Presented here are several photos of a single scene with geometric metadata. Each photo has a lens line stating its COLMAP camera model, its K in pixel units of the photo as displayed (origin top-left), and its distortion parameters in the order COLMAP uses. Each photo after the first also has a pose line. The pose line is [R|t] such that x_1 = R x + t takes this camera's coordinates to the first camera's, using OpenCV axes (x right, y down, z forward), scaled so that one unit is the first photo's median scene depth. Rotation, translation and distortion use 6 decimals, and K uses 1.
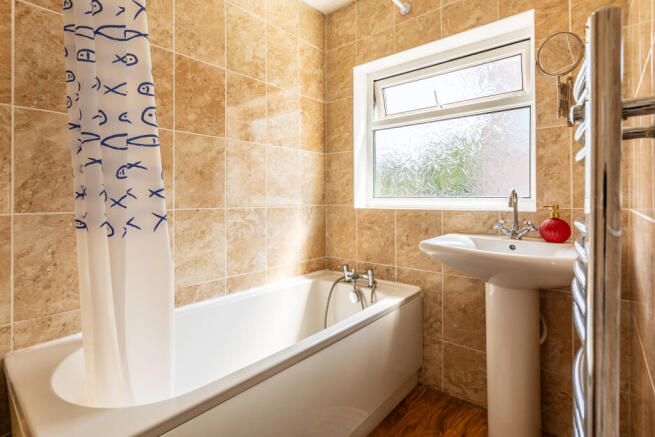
lens RADIAL K [[324.2, 0, 327.5], [0, 324.2, 218.5], [0, 0, 1]] dist [-0.000130, 0.000295]
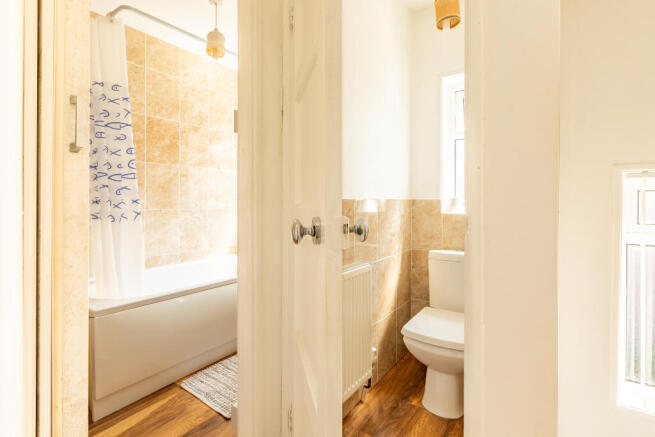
lens RADIAL K [[307.2, 0, 327.5], [0, 307.2, 218.5], [0, 0, 1]] dist [0.000404, -0.000056]
pose [[0.996213, 0.000349, 0.086943, 0.314387], [0.000172, 0.999982, -0.005983, 0.025711], [-0.086944, 0.005976, 0.996195, -0.637342]]
